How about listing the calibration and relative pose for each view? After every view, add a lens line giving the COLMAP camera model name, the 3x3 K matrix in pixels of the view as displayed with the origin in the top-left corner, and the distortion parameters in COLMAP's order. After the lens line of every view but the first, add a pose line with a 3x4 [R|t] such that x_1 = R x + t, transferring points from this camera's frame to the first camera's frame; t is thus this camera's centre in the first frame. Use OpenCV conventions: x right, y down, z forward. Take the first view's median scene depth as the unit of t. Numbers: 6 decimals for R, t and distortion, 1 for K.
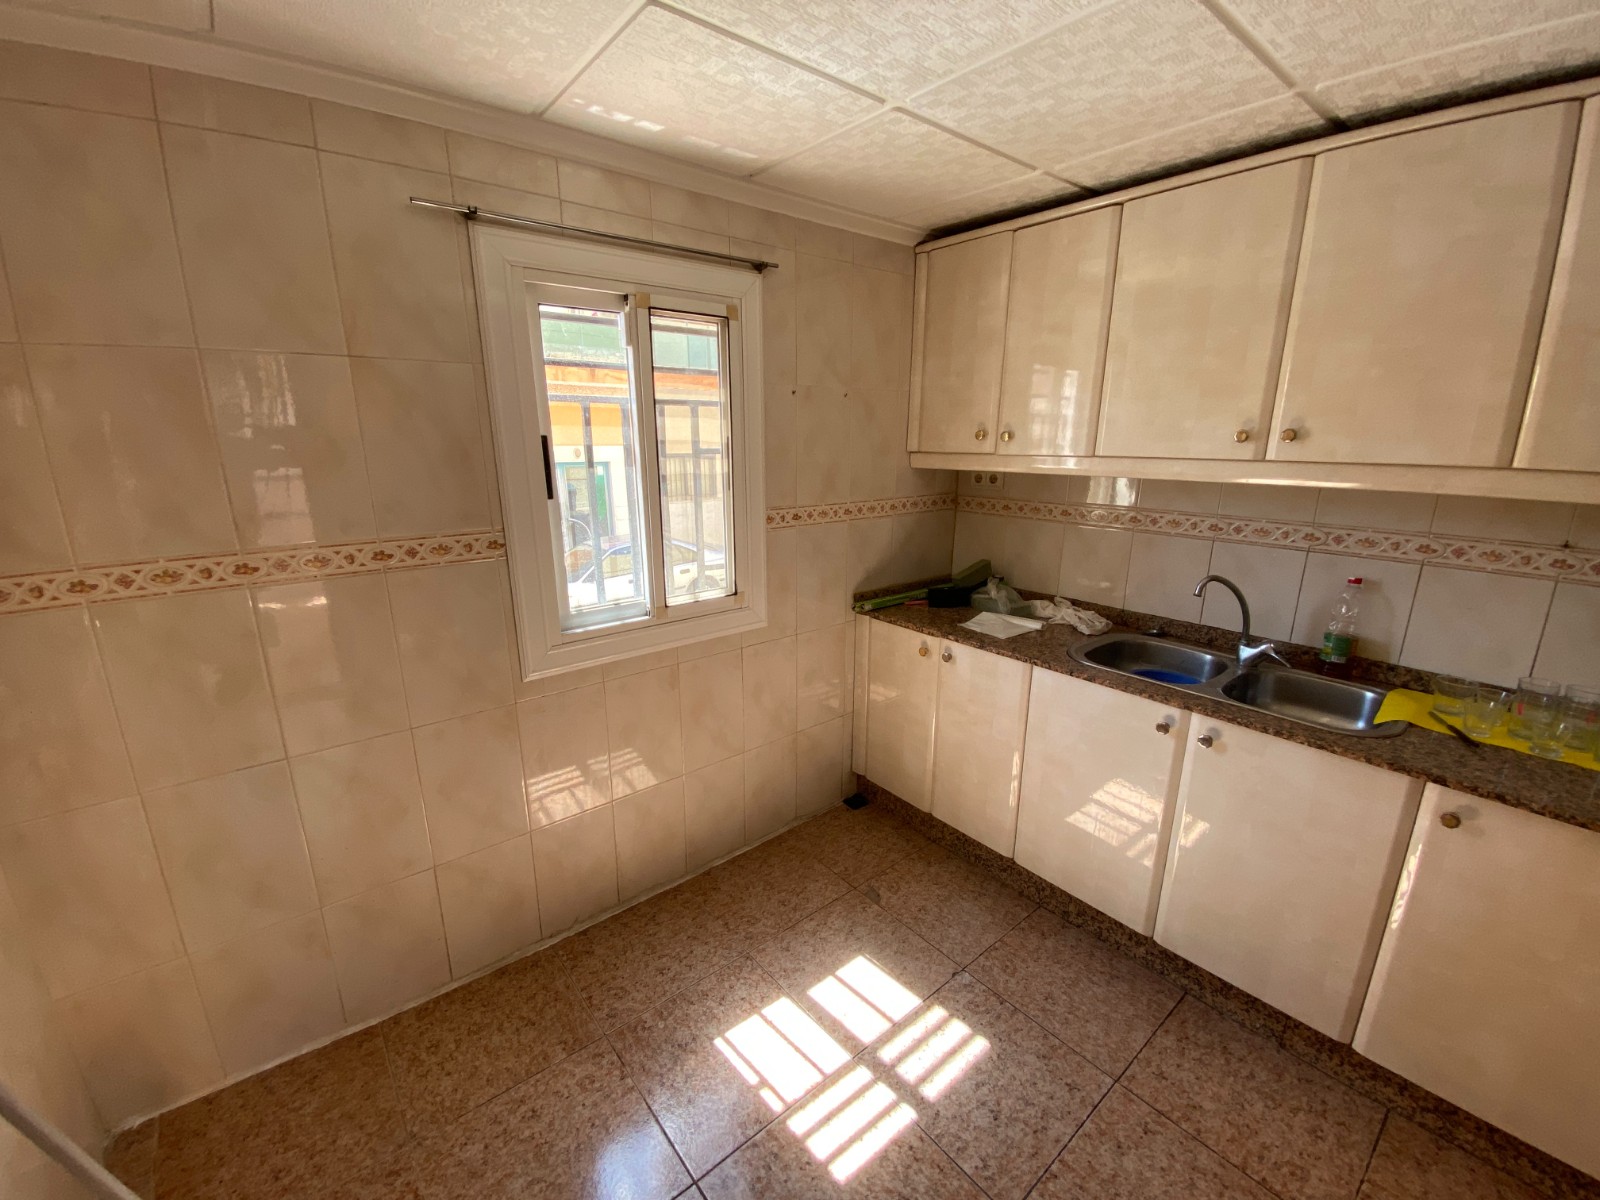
lens RADIAL K [[638.4, 0, 819.0], [0, 638.4, 598.0], [0, 0, 1]] dist [0.026755, -0.020867]
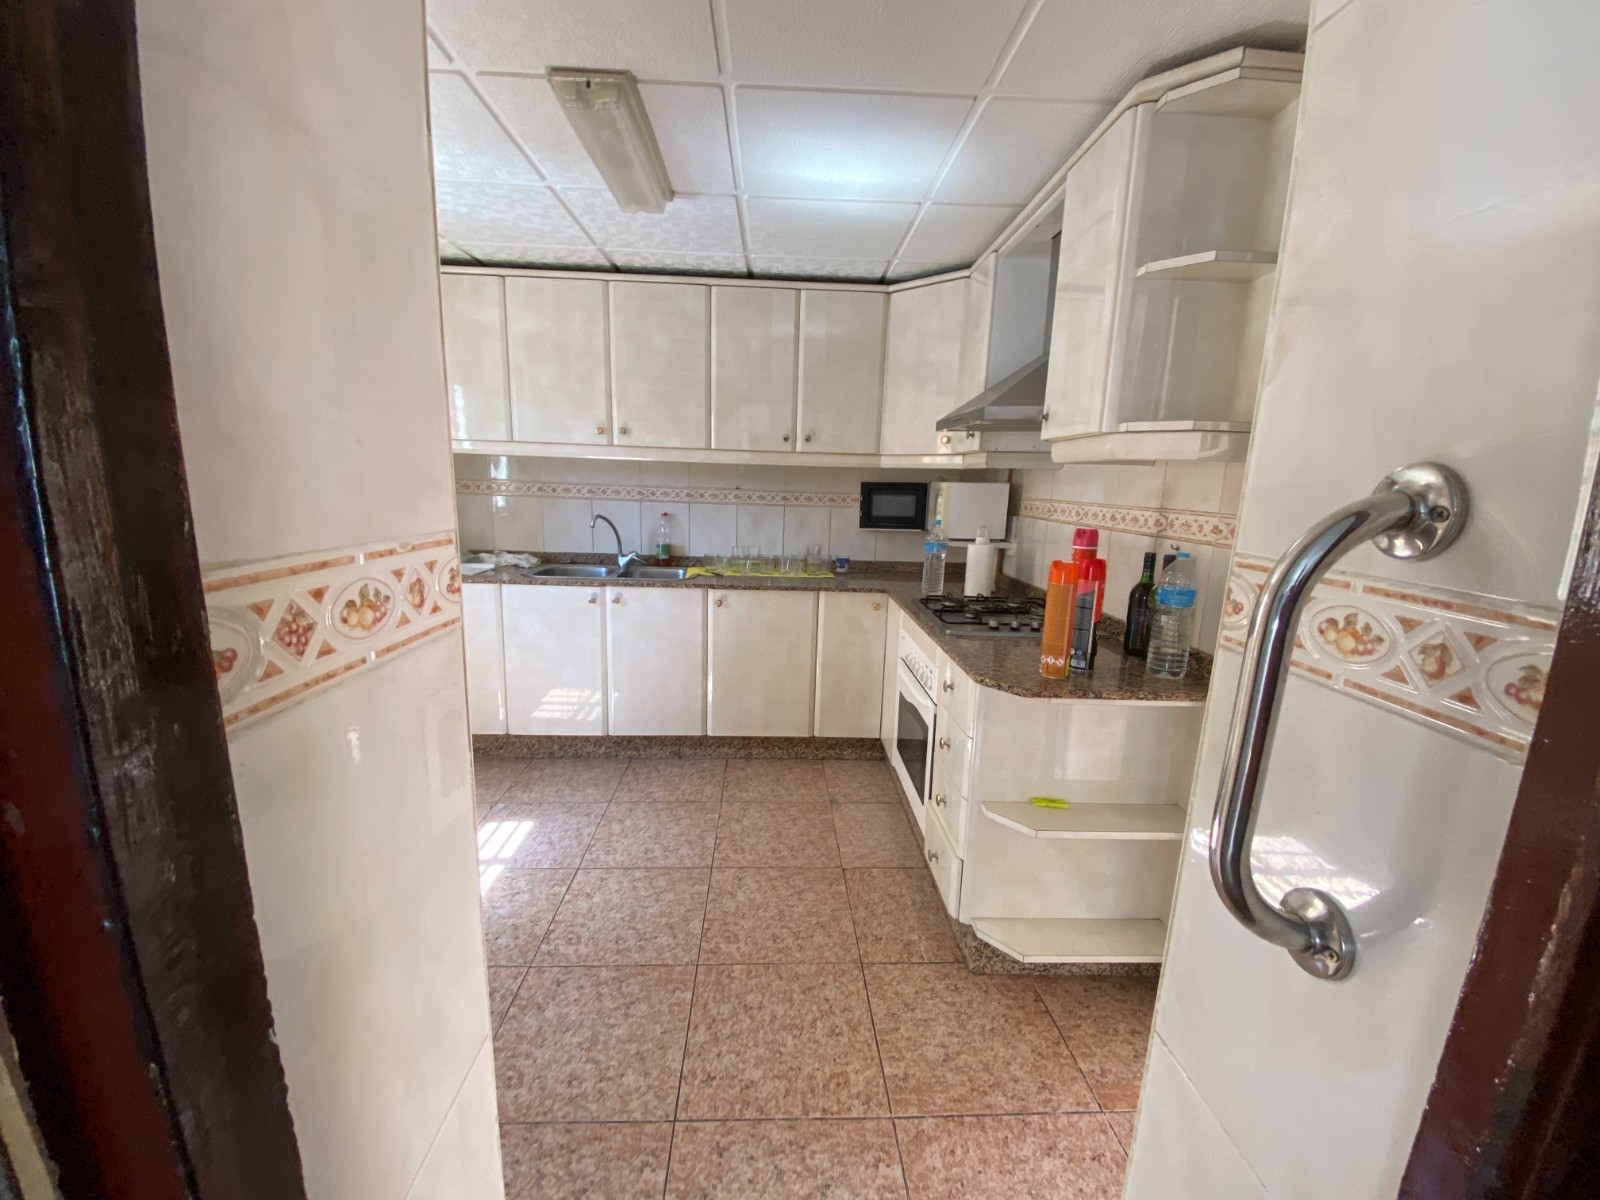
lens RADIAL K [[618.7, 0, 800.0], [0, 618.7, 600.0], [0, 0, 1]] dist [-0.002815, -0.010727]
pose [[0.598065, -0.141427, 0.788870, -0.411602], [0.170536, 0.984222, 0.047161, 0.217710], [-0.783094, 0.106325, 0.612747, -0.409601]]
